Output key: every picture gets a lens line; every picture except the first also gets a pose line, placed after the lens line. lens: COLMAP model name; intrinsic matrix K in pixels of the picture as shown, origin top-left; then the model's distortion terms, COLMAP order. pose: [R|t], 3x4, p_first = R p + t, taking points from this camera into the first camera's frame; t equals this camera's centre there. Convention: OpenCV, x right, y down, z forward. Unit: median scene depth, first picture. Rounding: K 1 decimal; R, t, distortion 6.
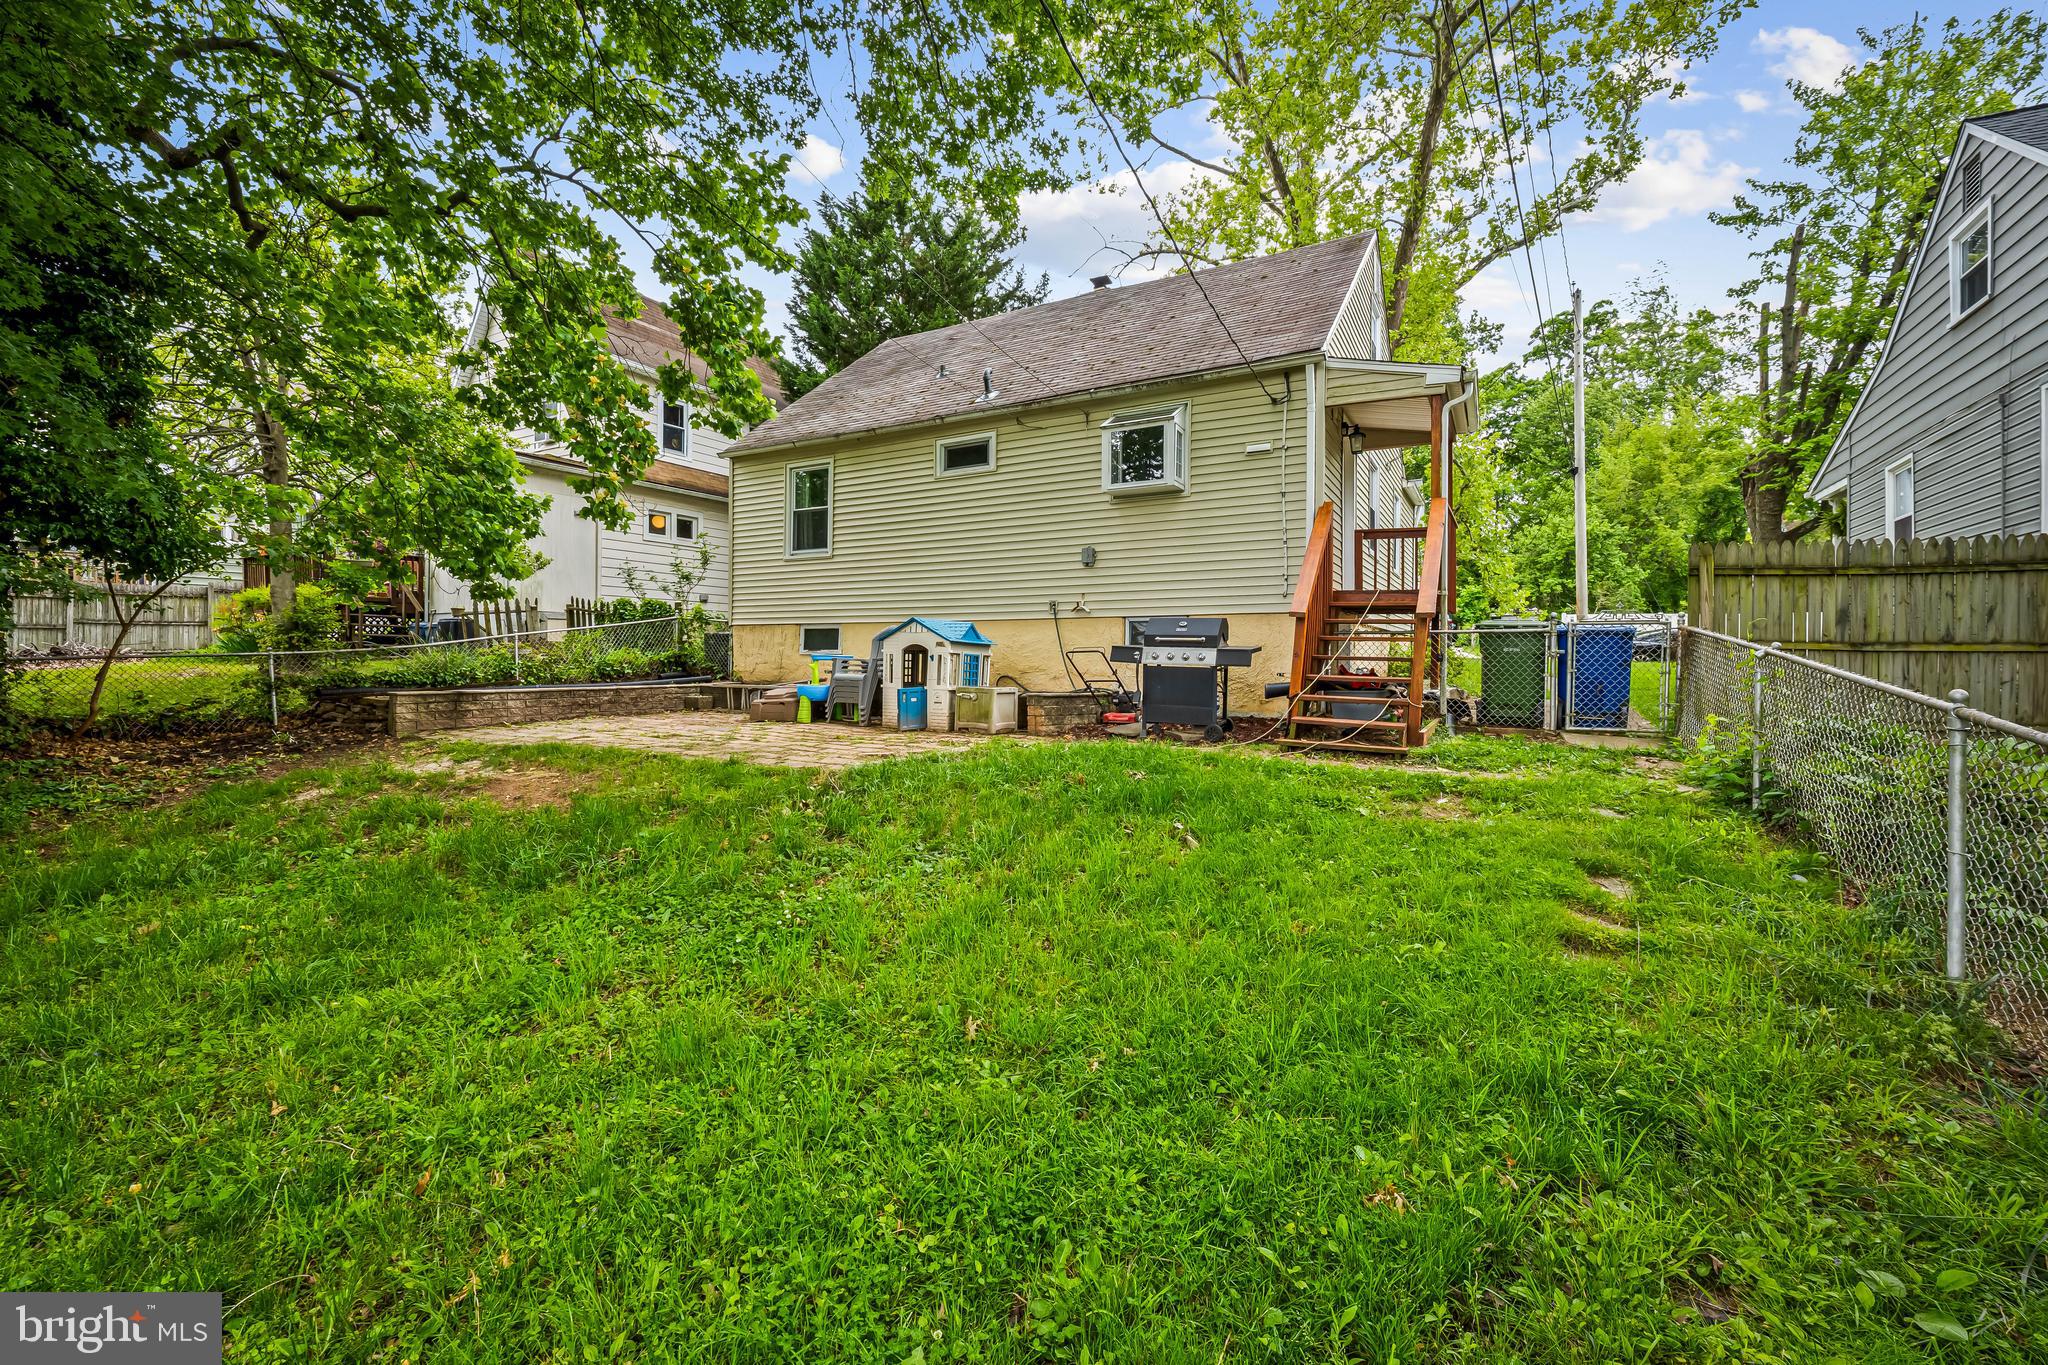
lens RADIAL K [[836.5, 0, 1021.4], [0, 836.5, 661.2], [0, 0, 1]] dist [-0.005778, 0.000414]
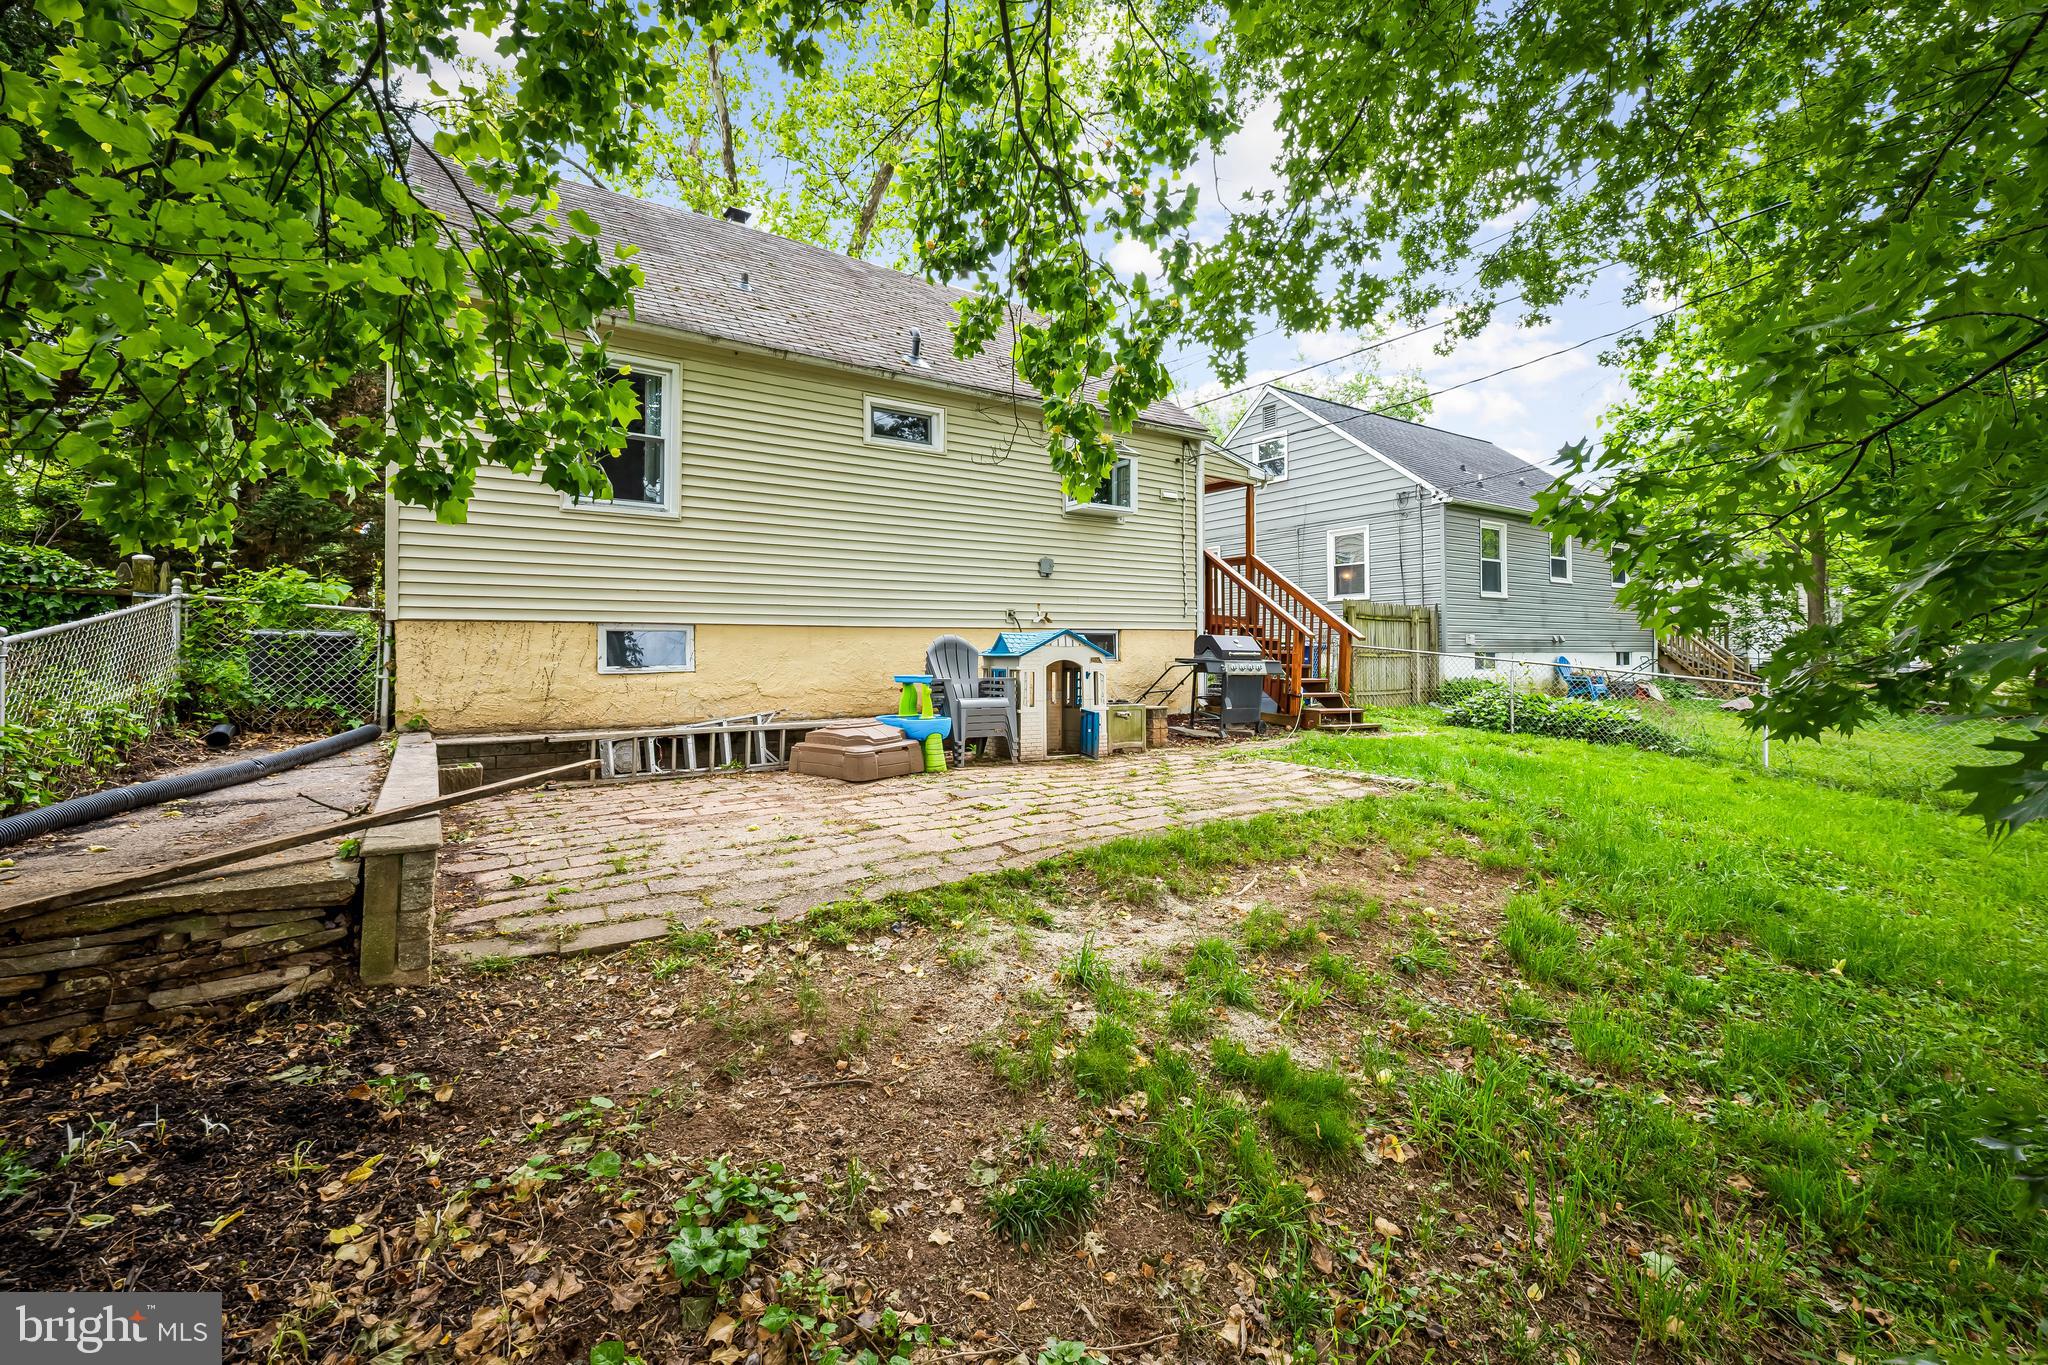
lens RADIAL K [[841.6, 0, 1025.1], [0, 841.6, 646.3], [0, 0, 1]] dist [-0.006542, 0.000846]
pose [[0.442204, -0.003507, 0.896908, -0.820701], [0.008771, 0.999961, -0.000414, -0.030639], [-0.896872, 0.008050, 0.442218, 0.574567]]
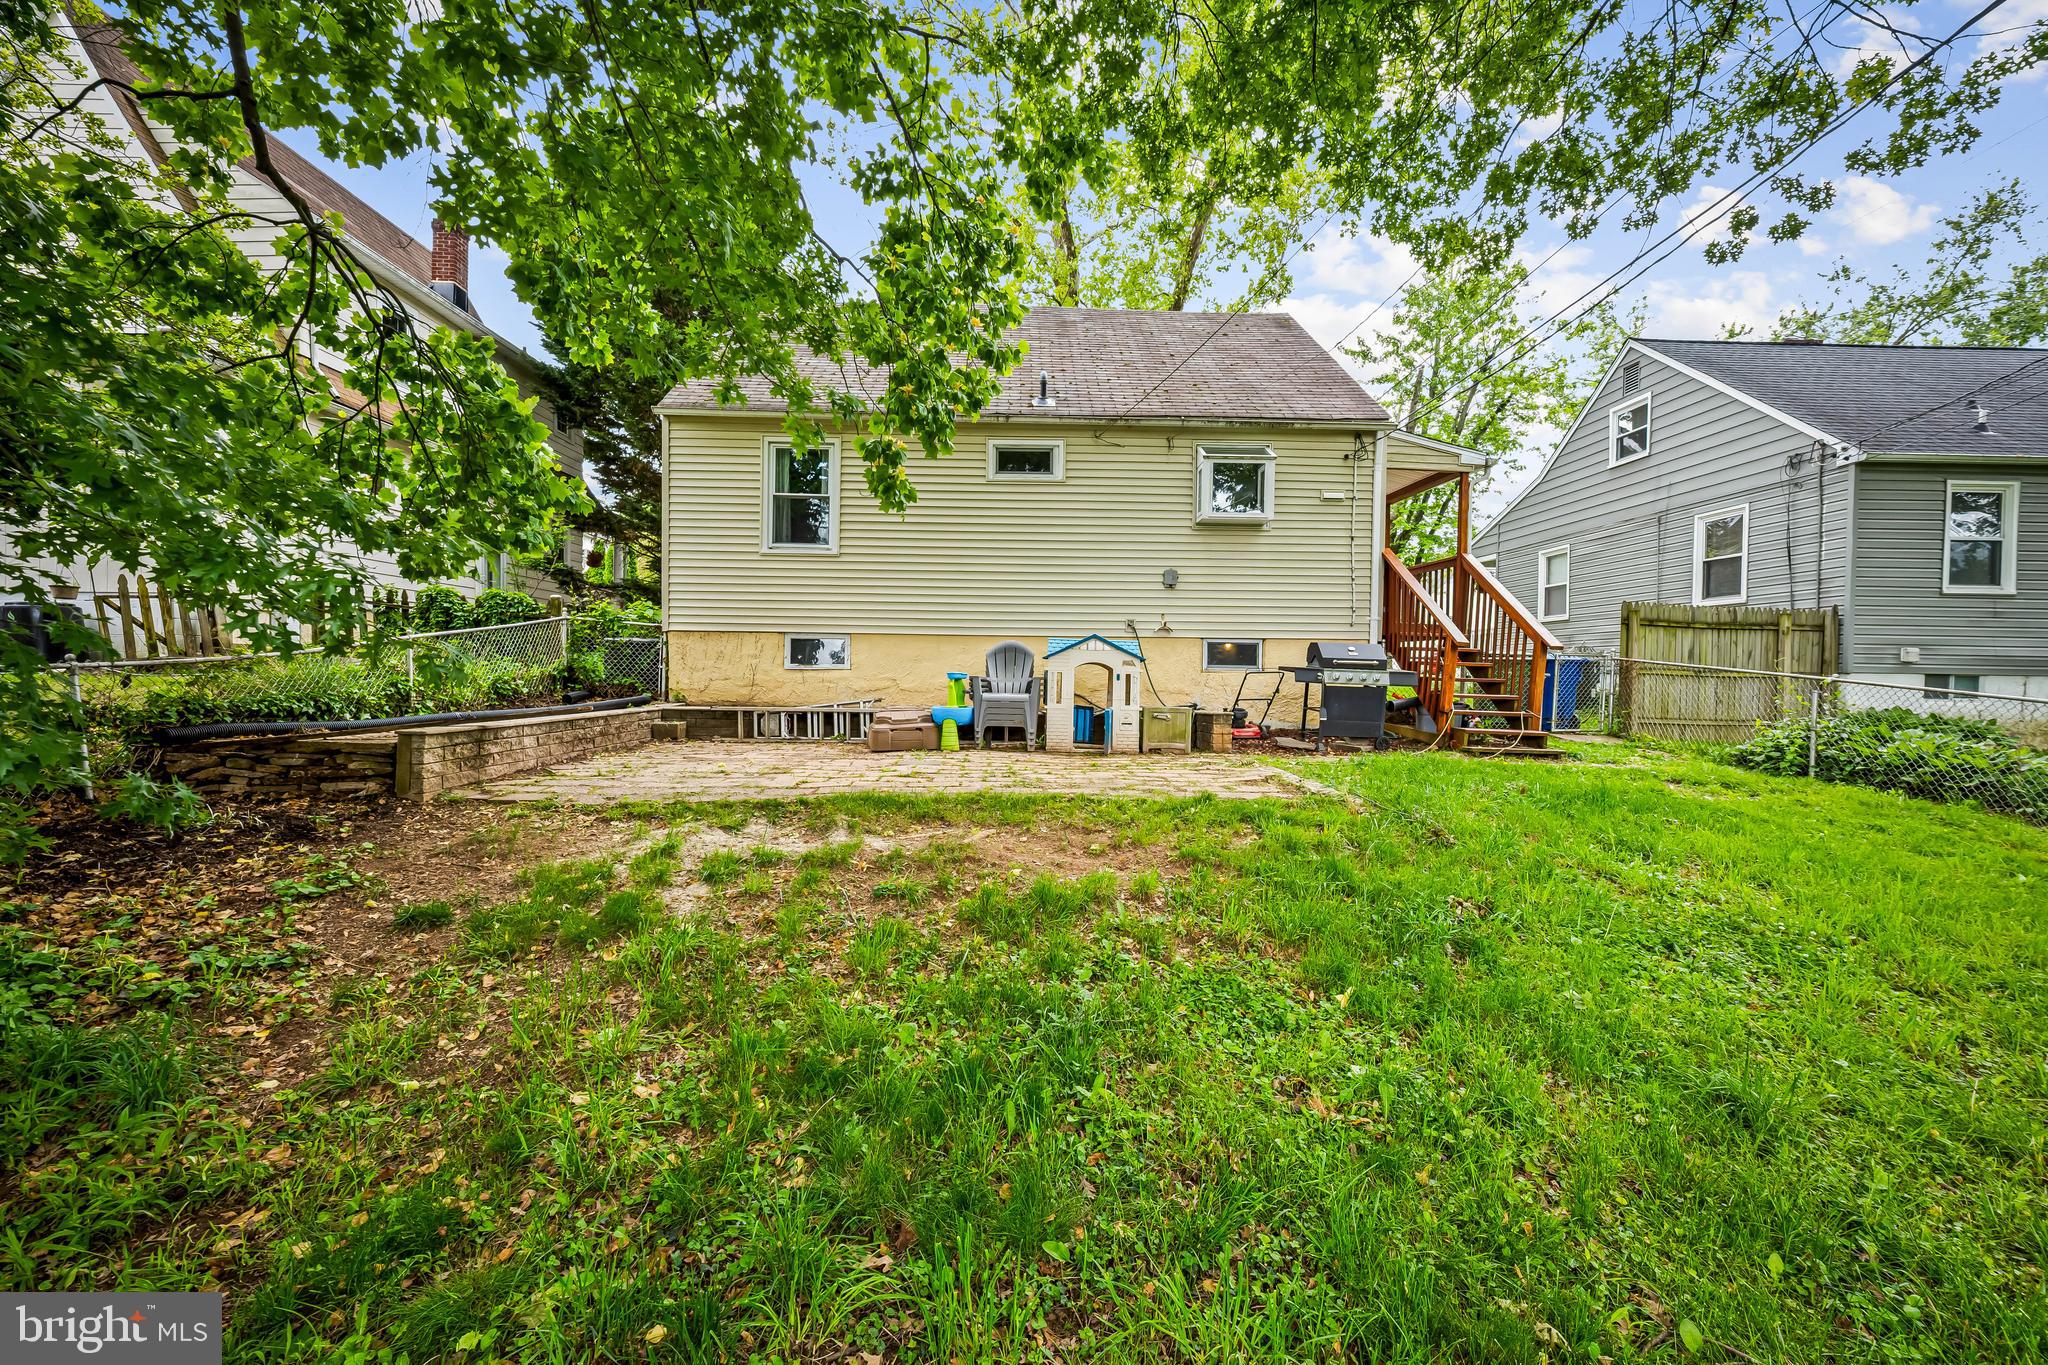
lens RADIAL K [[819.3, 0, 1017.3], [0, 819.3, 697.6], [0, 0, 1]] dist [-0.006633, -0.000004]
pose [[0.859286, -0.010600, 0.511385, -0.597090], [-0.006171, 0.999498, 0.031086, -0.007893], [-0.511458, -0.029868, 0.858789, 0.218830]]
